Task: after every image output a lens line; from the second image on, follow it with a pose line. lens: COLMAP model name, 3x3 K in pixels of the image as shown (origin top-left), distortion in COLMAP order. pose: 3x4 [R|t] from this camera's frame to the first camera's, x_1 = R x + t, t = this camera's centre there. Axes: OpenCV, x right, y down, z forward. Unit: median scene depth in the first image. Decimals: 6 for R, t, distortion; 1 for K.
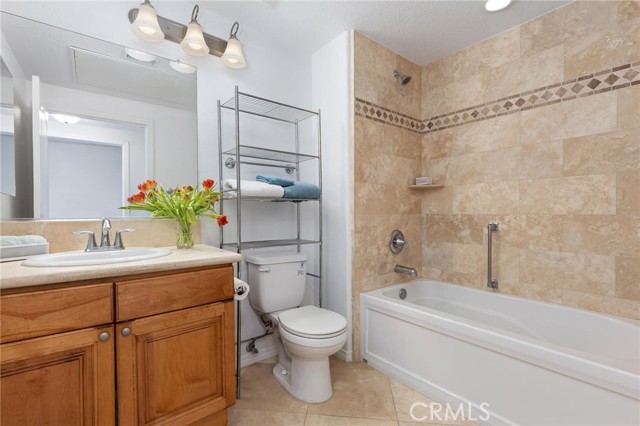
lens RADIAL K [[294.7, 0, 318.8], [0, 294.7, 210.6], [0, 0, 1]] dist [0.001061, -0.000490]
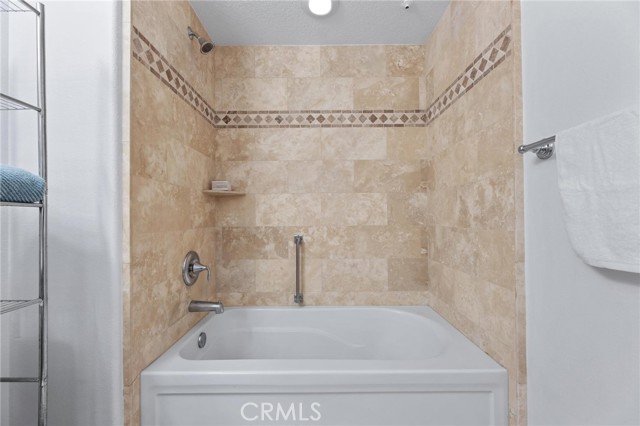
lens RADIAL K [[263.2, 0, 320.7], [0, 263.2, 214.0], [0, 0, 1]] dist [0.000513, -0.001434]
pose [[0.620062, 0.008794, 0.784504, -0.044421], [0.002816, 0.999906, -0.013434, -0.016033], [-0.784548, 0.010539, 0.619979, 0.409857]]
